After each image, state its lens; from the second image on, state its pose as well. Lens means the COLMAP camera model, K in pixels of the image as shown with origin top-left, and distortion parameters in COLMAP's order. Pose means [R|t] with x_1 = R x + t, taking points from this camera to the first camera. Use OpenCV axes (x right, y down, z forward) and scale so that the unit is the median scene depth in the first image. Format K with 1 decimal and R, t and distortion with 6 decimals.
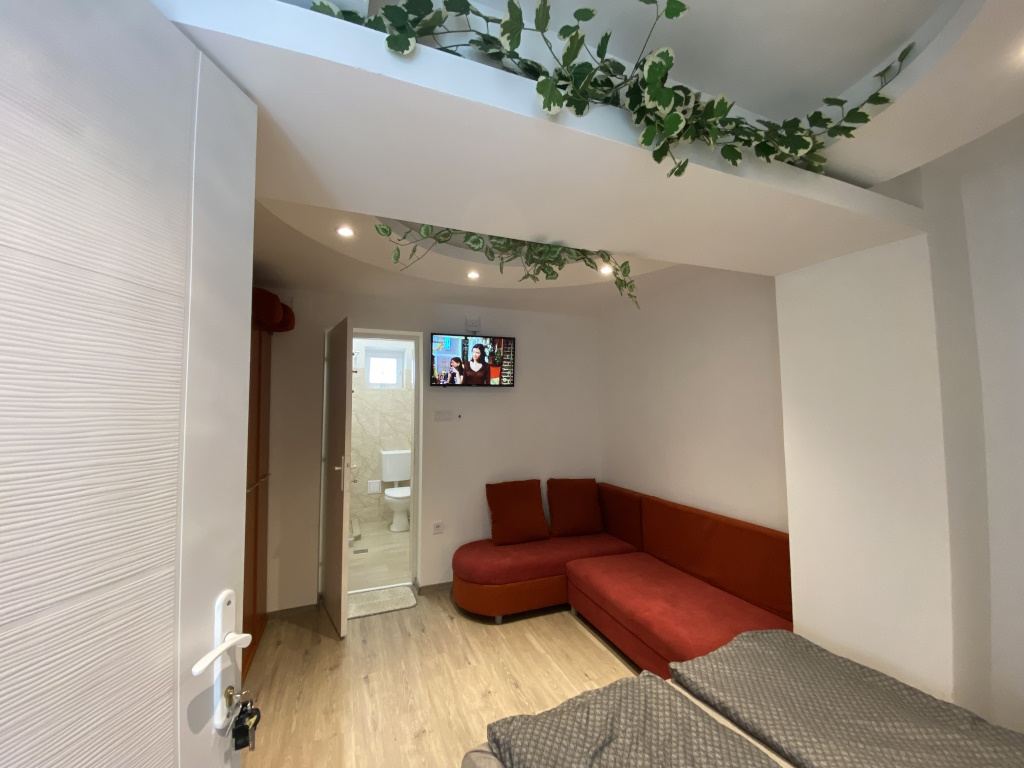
lens RADIAL K [[410.3, 0, 509.8], [0, 410.3, 382.5], [0, 0, 1]] dist [0.036889, -0.028768]
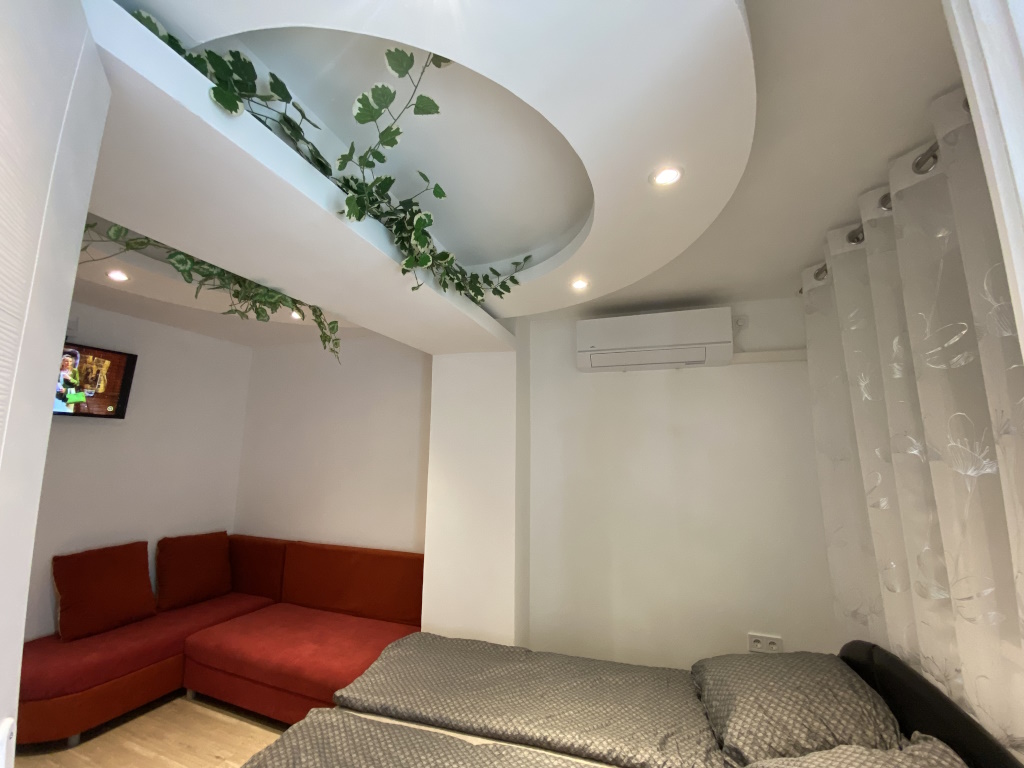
lens RADIAL K [[396.0, 0, 512.0], [0, 396.0, 384.0], [0, 0, 1]] dist [0.001451, -0.011609]
pose [[0.659173, 0.139988, 0.738847, -0.187461], [-0.067333, 0.989561, -0.127419, -0.026183], [-0.748971, 0.034243, 0.661718, -0.057963]]
